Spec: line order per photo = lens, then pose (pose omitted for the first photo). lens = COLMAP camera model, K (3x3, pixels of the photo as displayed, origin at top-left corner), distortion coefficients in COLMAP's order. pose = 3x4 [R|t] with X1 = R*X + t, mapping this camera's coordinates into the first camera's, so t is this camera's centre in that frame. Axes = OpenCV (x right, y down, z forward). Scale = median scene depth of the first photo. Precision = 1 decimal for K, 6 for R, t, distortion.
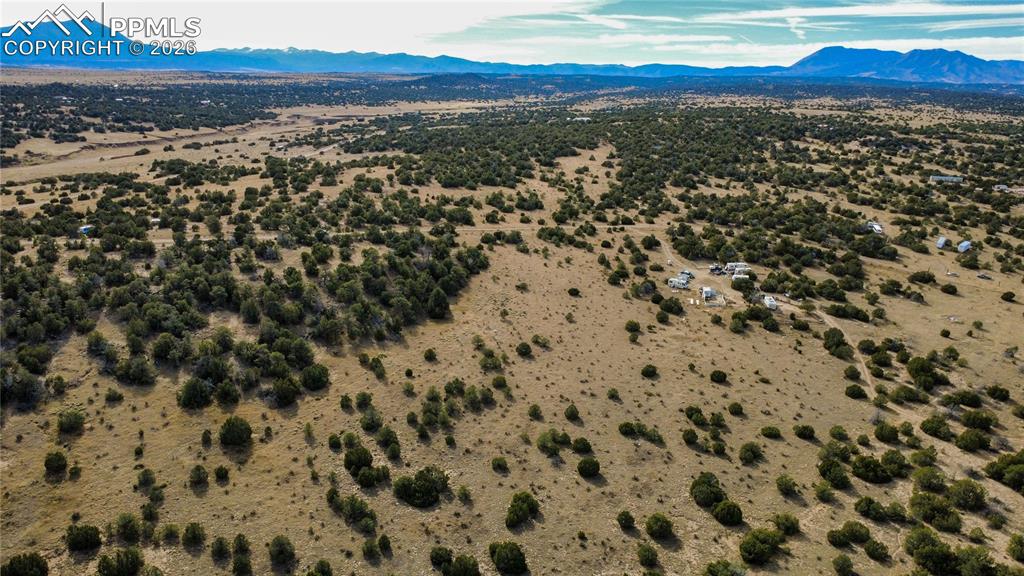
lens RADIAL K [[733.4, 0, 511.9], [0, 733.4, 287.8], [0, 0, 1]] dist [-0.001992, 0.002225]
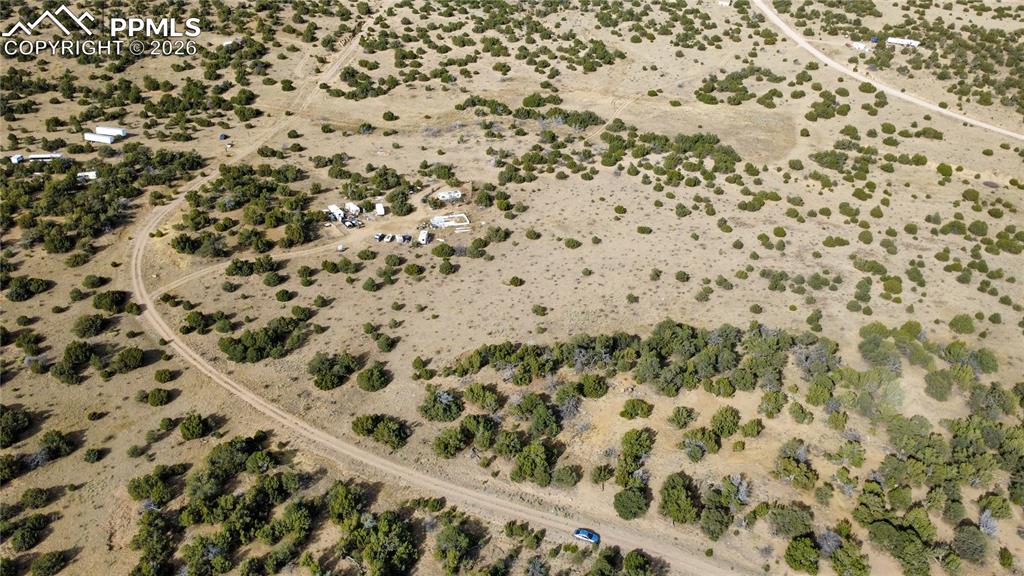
lens RADIAL K [[733.4, 0, 511.2], [0, 733.4, 282.5], [0, 0, 1]] dist [-0.001992, 0.002225]
pose [[-0.493897, -0.482969, 0.723054, -0.941109], [0.197803, 0.747346, 0.634309, -0.947770], [-0.846723, 0.456305, -0.273579, 2.110582]]
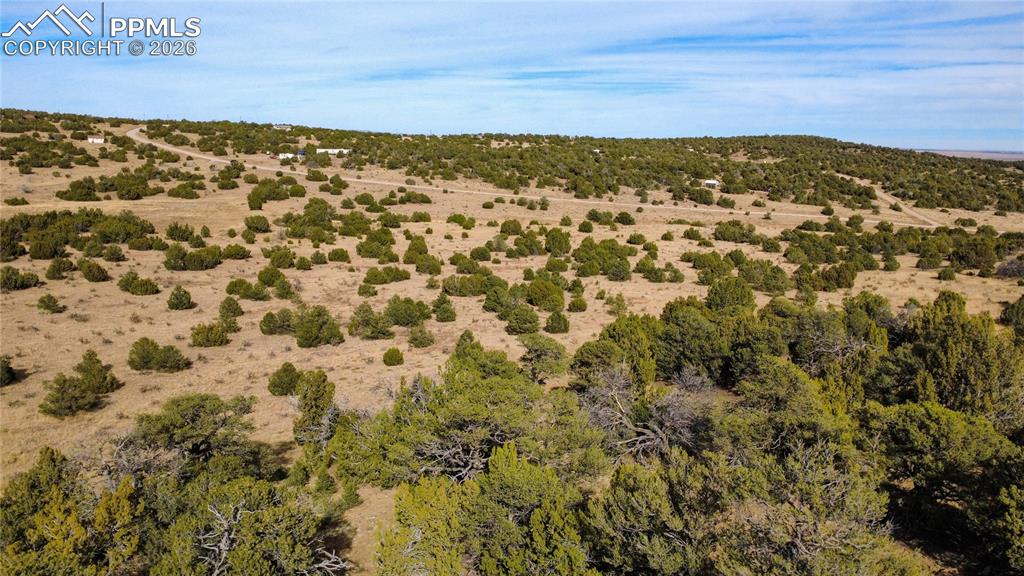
lens RADIAL K [[733.4, 0, 506.9], [0, 733.4, 291.3], [0, 0, 1]] dist [-0.001992, 0.002225]
pose [[-0.952927, -0.117572, 0.279476, -0.373775], [0.025443, 0.887497, 0.460111, -0.112713], [-0.302130, 0.445563, -0.842728, 1.607358]]
